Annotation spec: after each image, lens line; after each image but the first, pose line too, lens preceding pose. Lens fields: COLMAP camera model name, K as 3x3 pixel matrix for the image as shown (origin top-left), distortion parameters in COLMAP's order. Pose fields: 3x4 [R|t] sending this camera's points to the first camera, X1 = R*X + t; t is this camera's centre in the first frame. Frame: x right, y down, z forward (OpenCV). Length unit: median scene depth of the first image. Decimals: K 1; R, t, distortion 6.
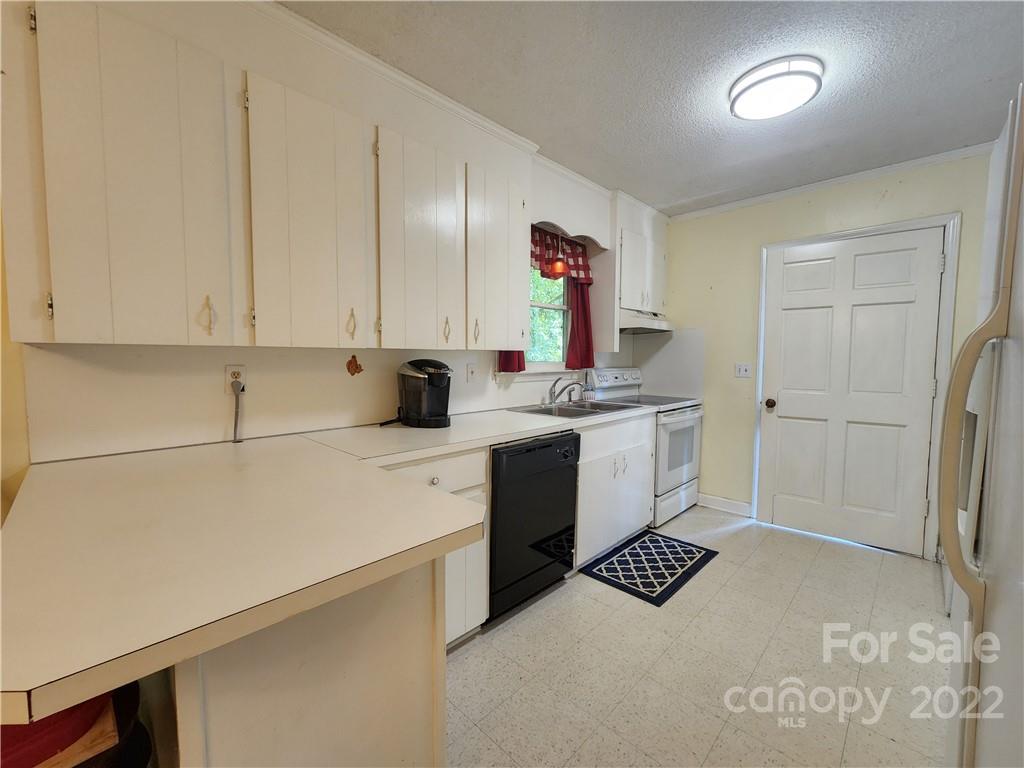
lens RADIAL K [[421.2, 0, 513.4], [0, 421.2, 386.3], [0, 0, 1]] dist [0.008810, 0.001314]
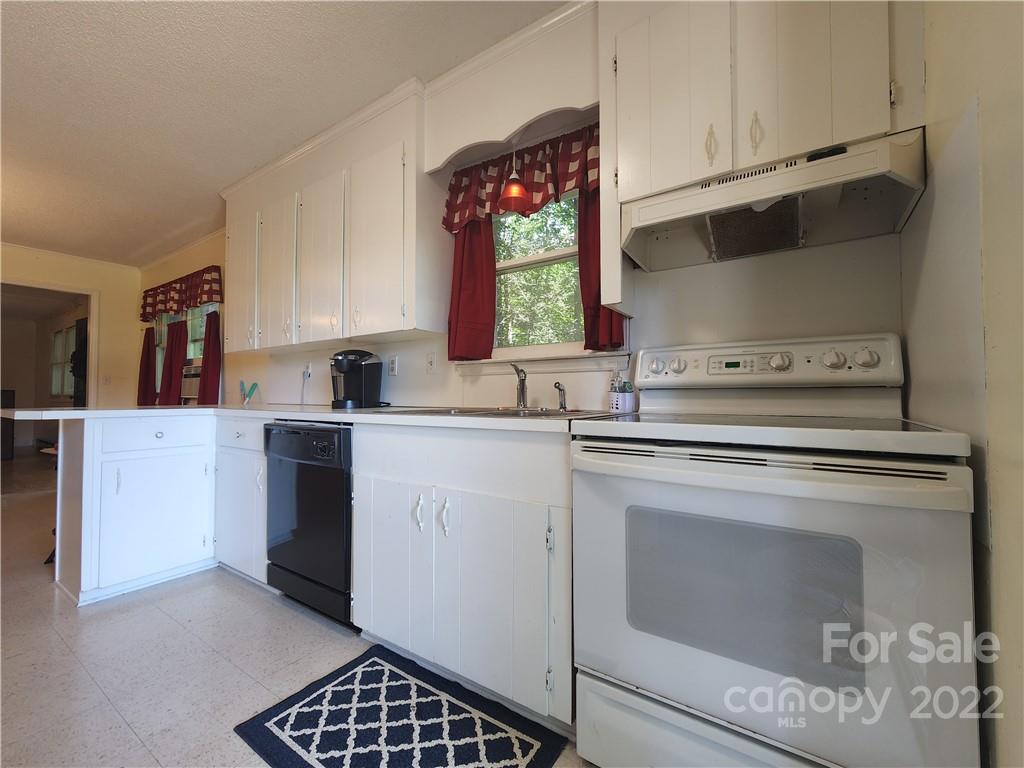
lens RADIAL K [[421.2, 0, 515.4], [0, 421.2, 384.8], [0, 0, 1]] dist [0.008810, 0.001314]
pose [[0.187403, -0.023977, -0.981990, 0.833405], [-0.065433, 0.997177, -0.036835, 0.037021], [0.980101, 0.071158, 0.185305, 1.025532]]
